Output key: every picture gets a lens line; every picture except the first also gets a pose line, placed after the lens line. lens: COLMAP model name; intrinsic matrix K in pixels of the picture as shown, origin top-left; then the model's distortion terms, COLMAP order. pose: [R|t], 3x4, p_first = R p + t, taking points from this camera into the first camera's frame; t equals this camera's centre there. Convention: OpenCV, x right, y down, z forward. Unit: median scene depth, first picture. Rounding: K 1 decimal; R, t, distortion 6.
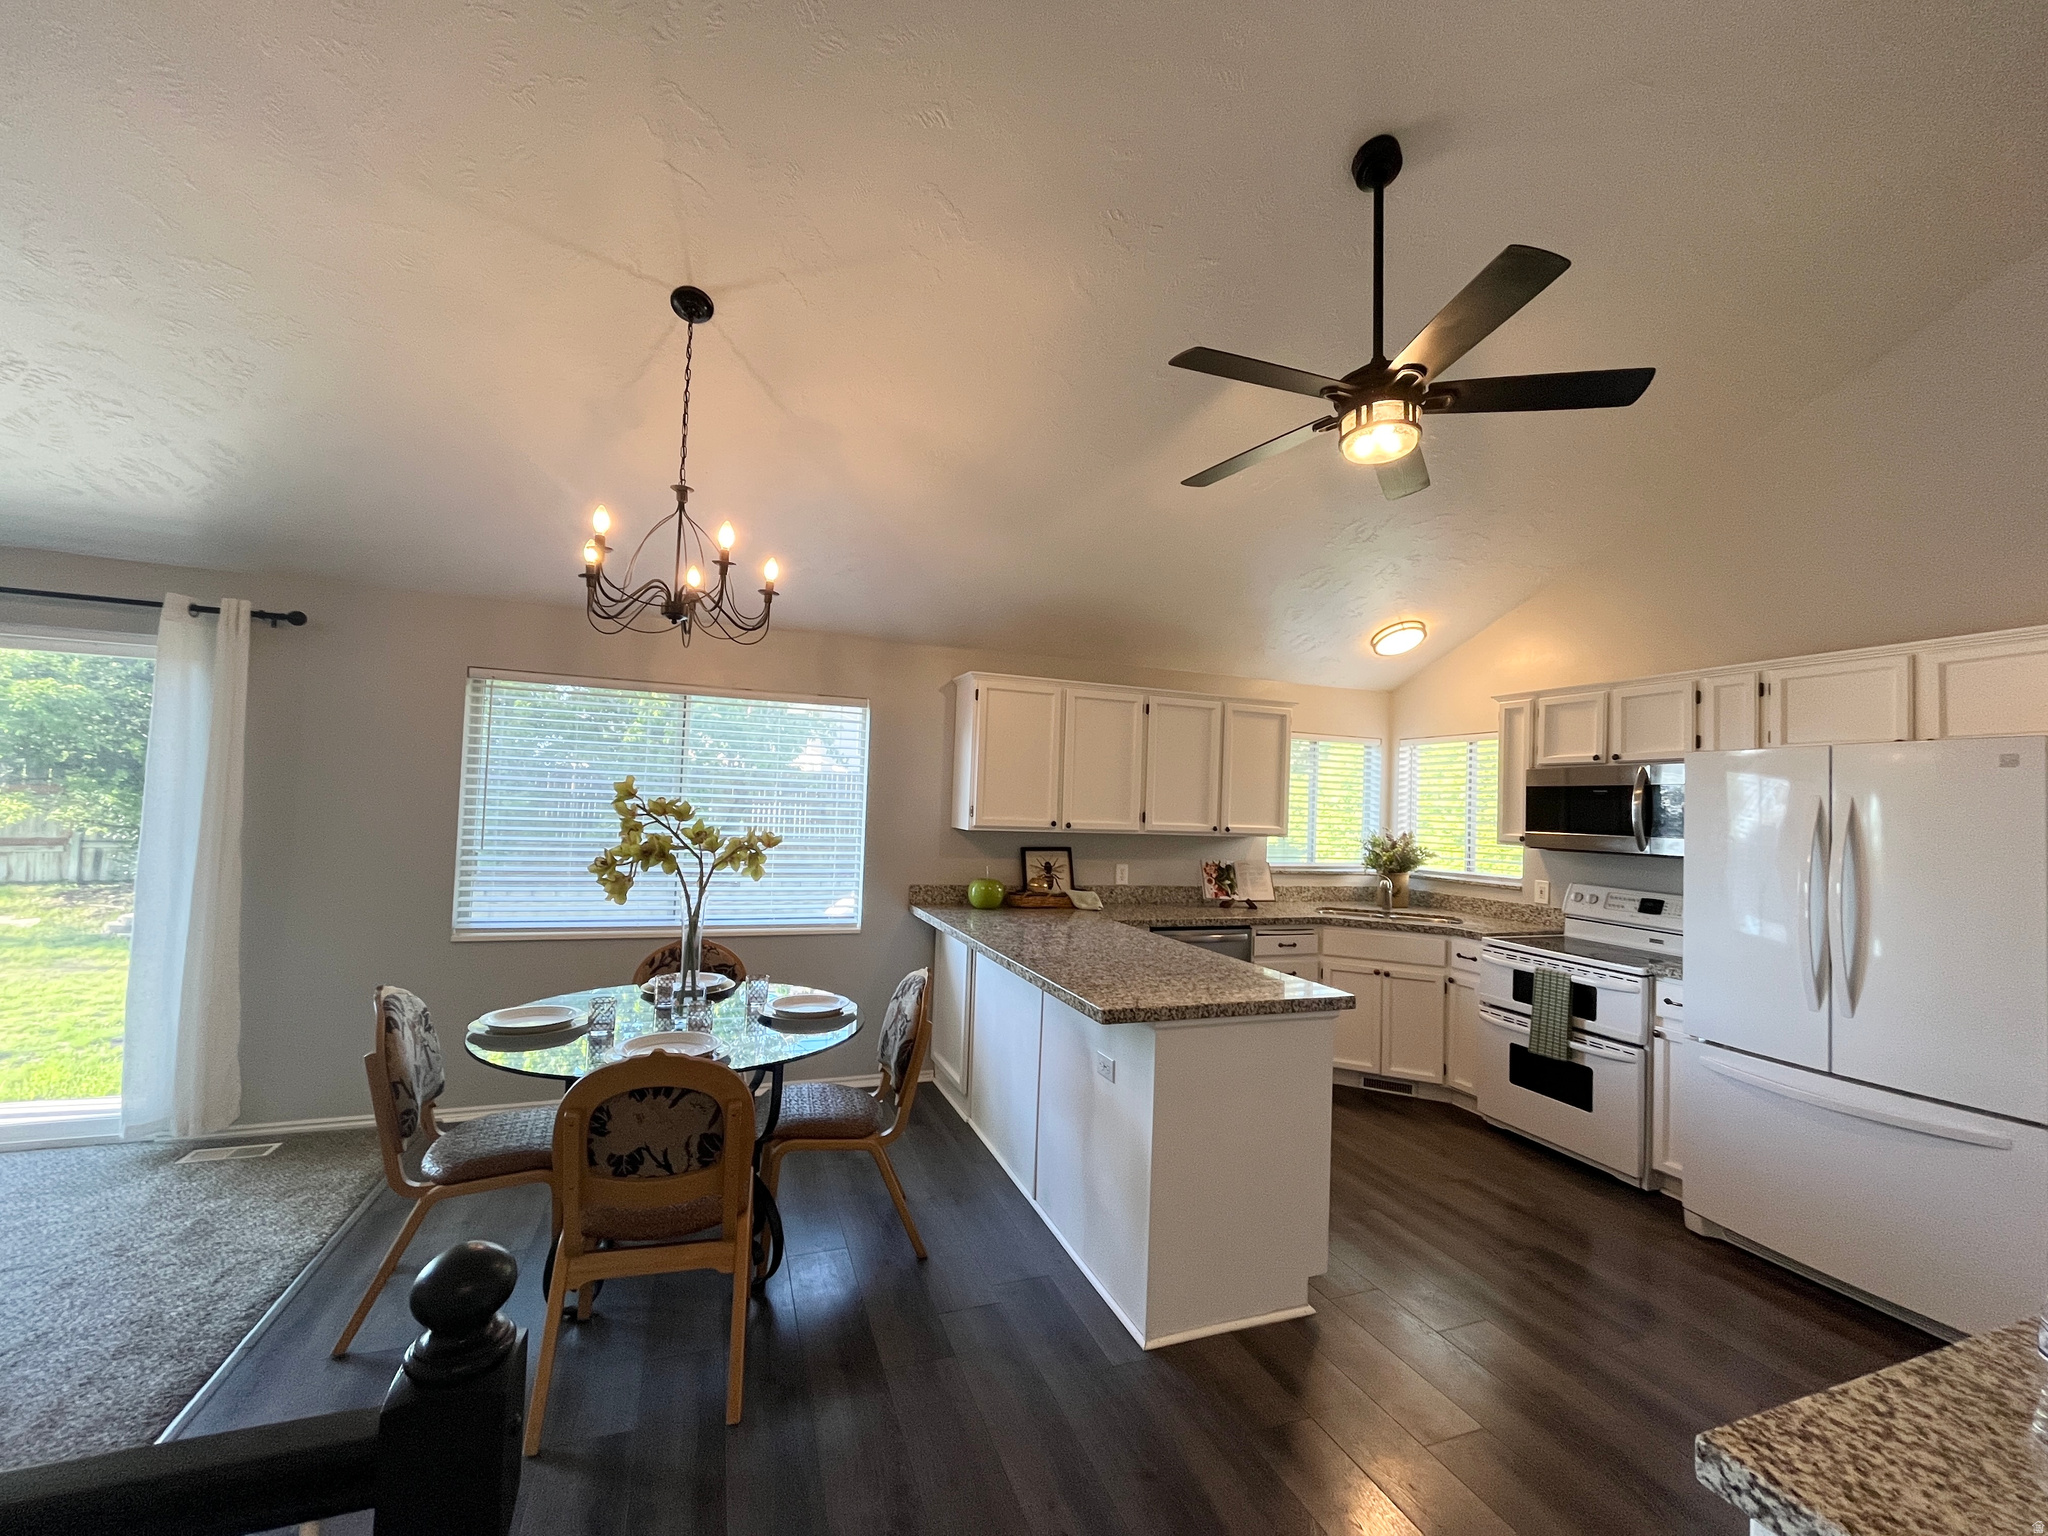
lens RADIAL K [[822.8, 0, 1019.6], [0, 822.8, 778.2], [0, 0, 1]] dist [-0.004029, -0.000228]
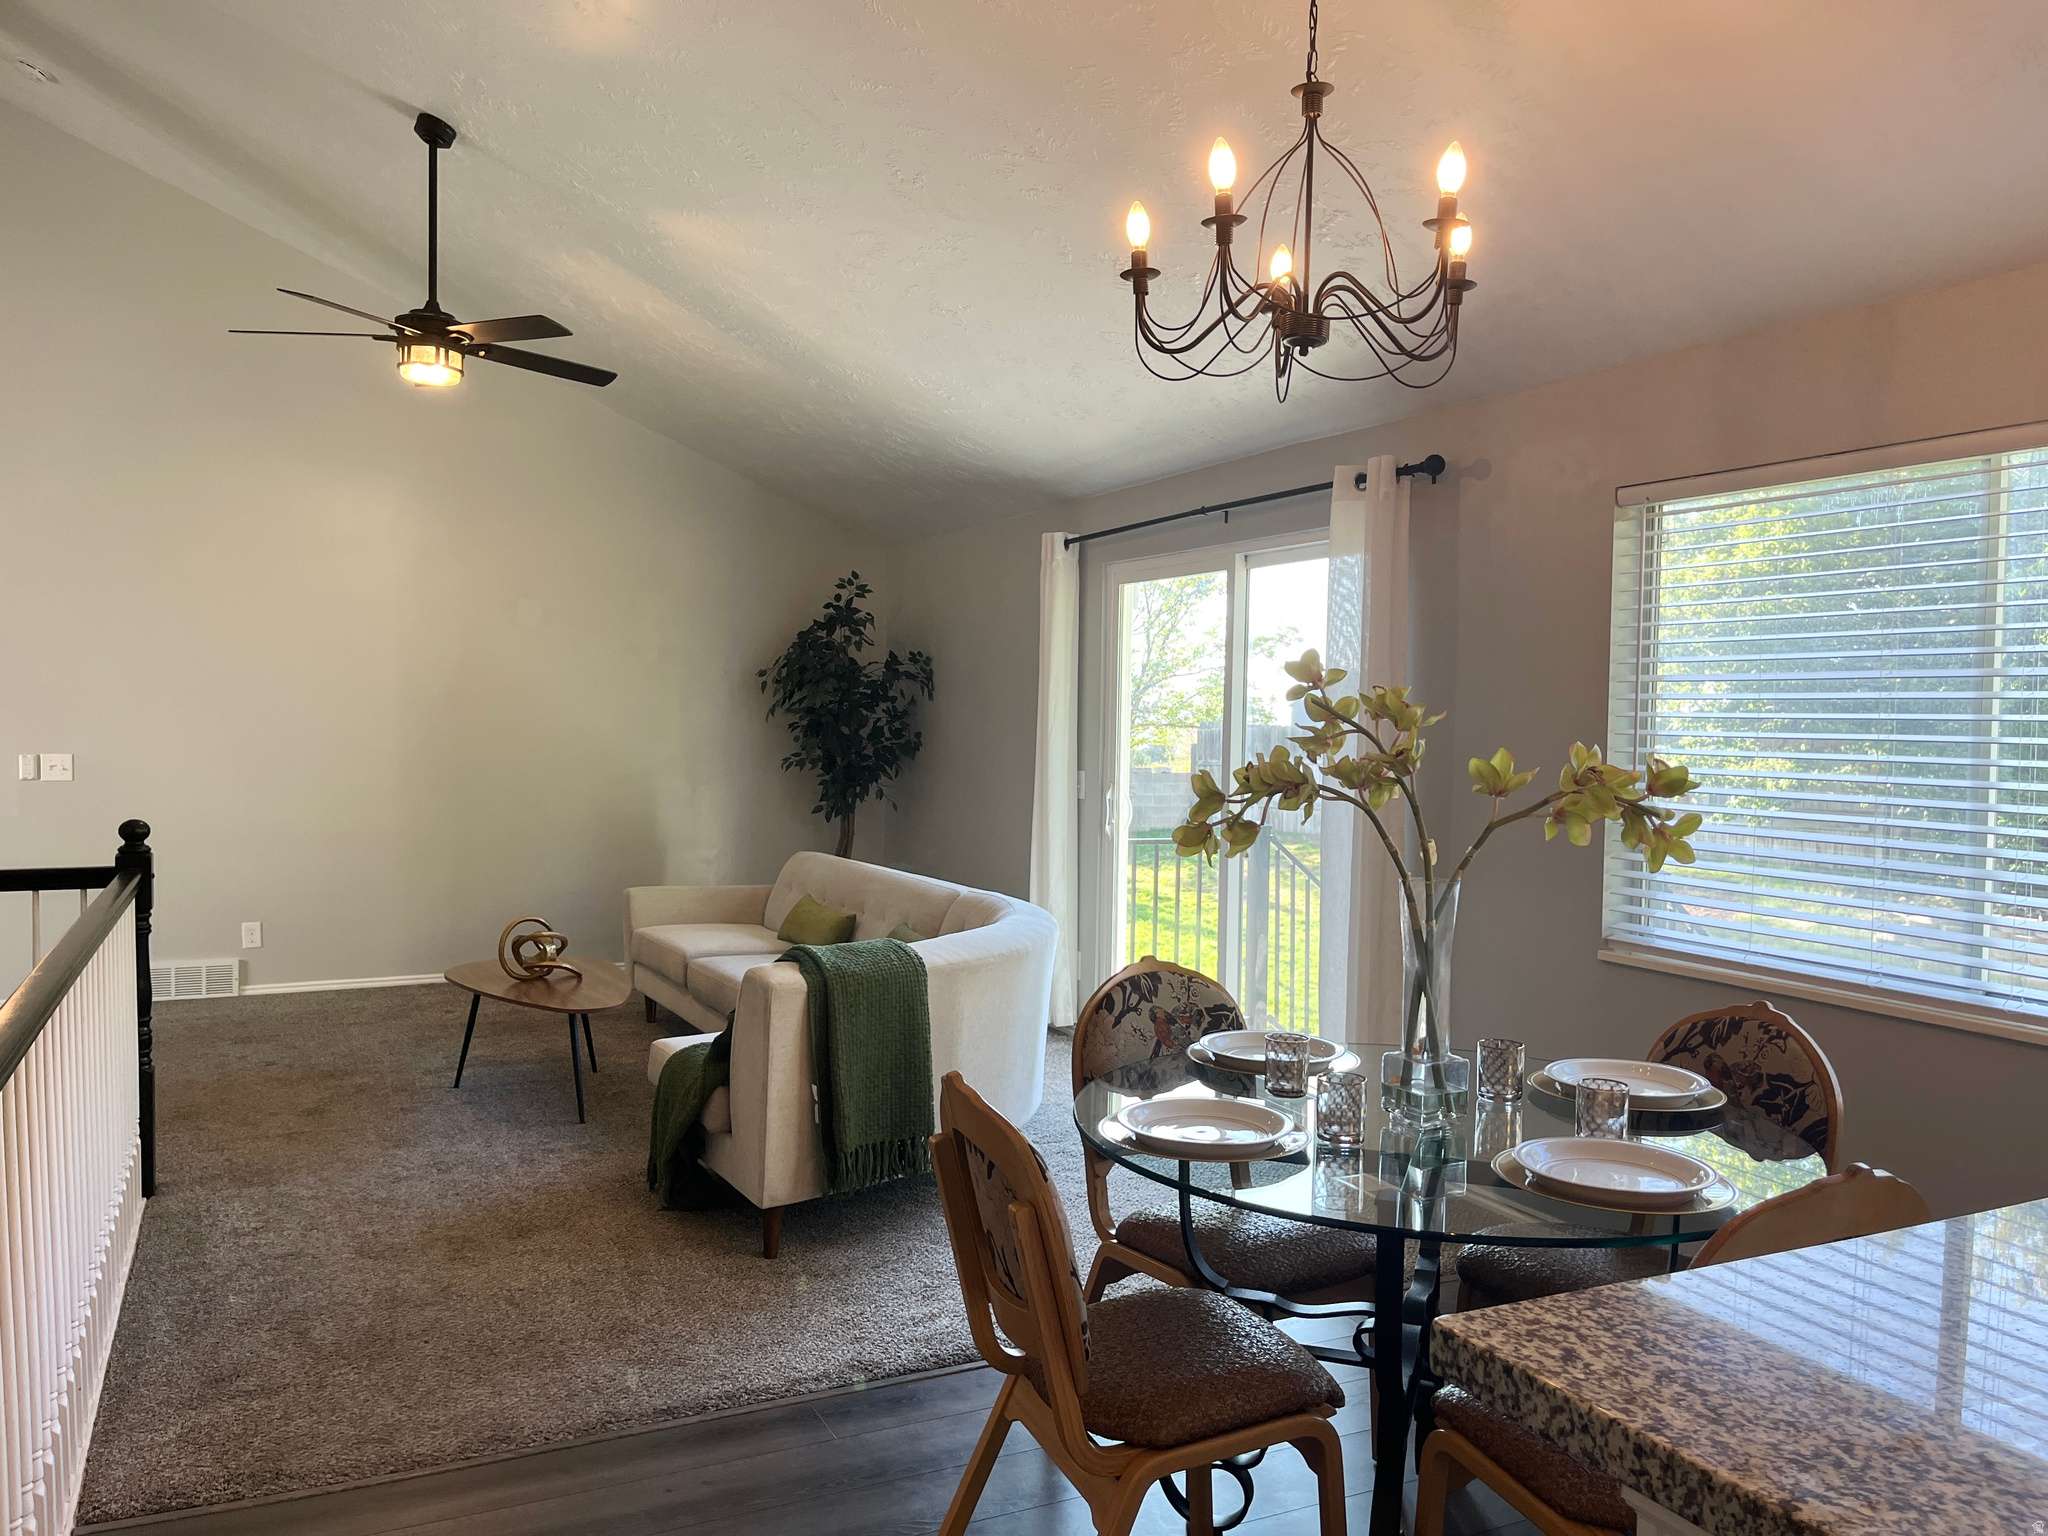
lens RADIAL K [[1541.8, 0, 1024.5], [0, 1541.8, 770.7], [0, 0, 1]] dist [-0.002397, -0.002849]
pose [[0.107418, 0.002665, -0.994210, 0.333043], [0.021813, 0.999749, 0.005037, 0.043224], [0.993975, -0.022228, 0.107332, 0.427550]]
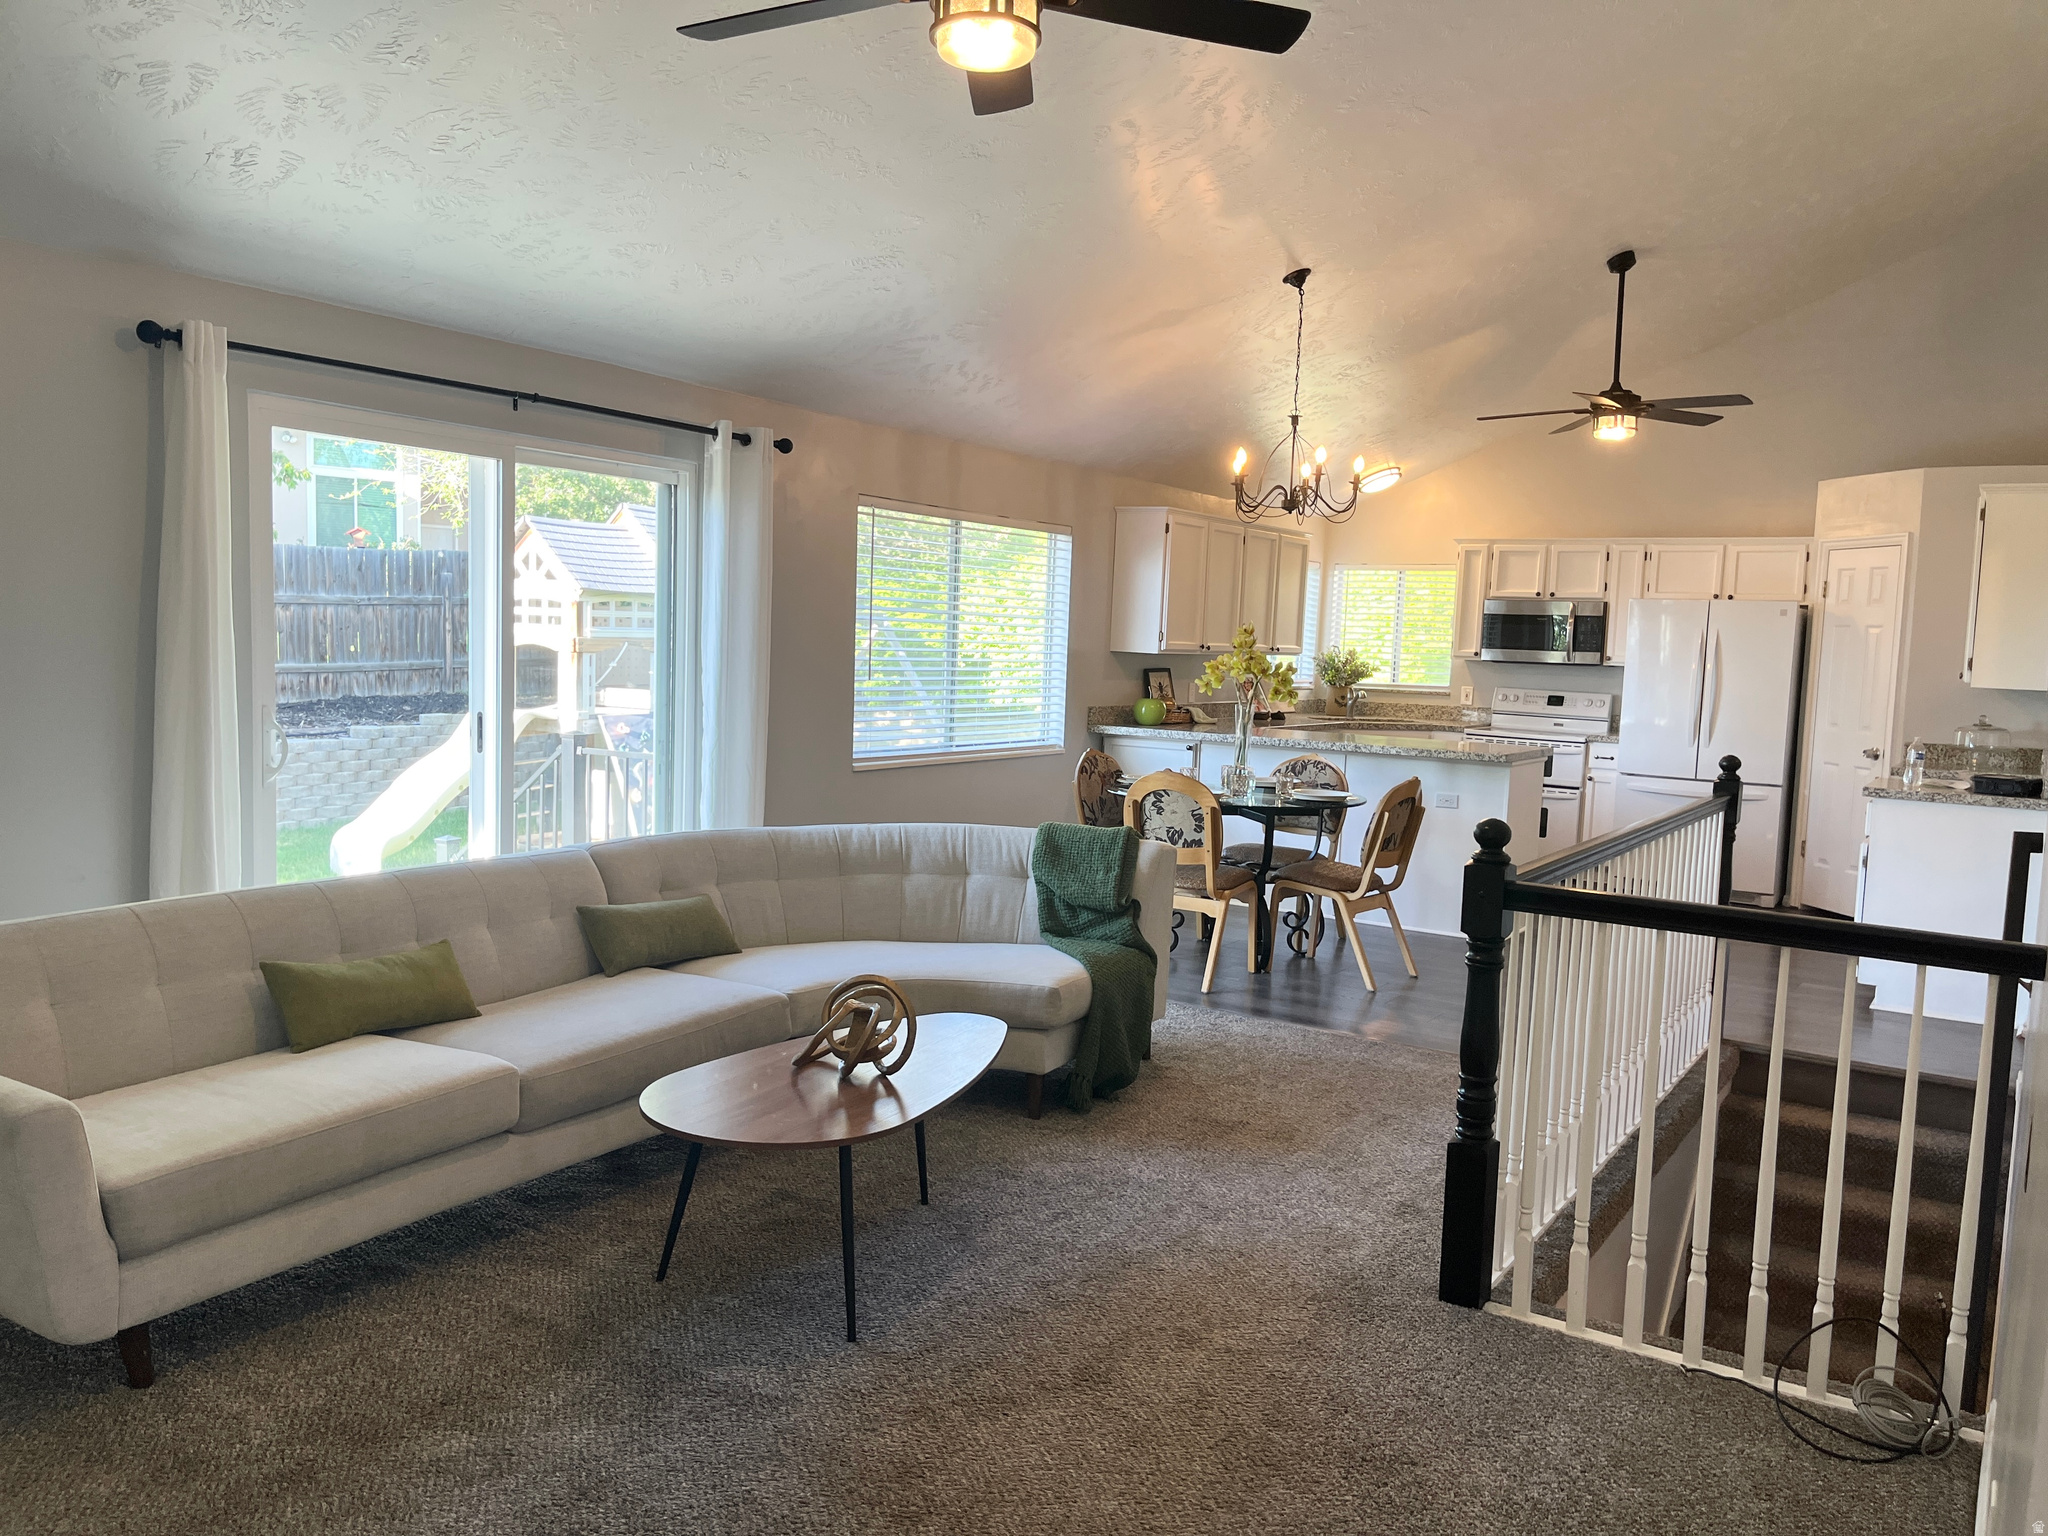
lens RADIAL K [[1541.8, 0, 1028.8], [0, 1541.8, 765.9], [0, 0, 1]] dist [-0.002397, -0.002849]
pose [[0.808785, -0.056925, 0.585343, -1.489656], [-0.026561, 0.990753, 0.133052, -0.059827], [-0.587504, -0.123157, 0.799794, -0.587868]]
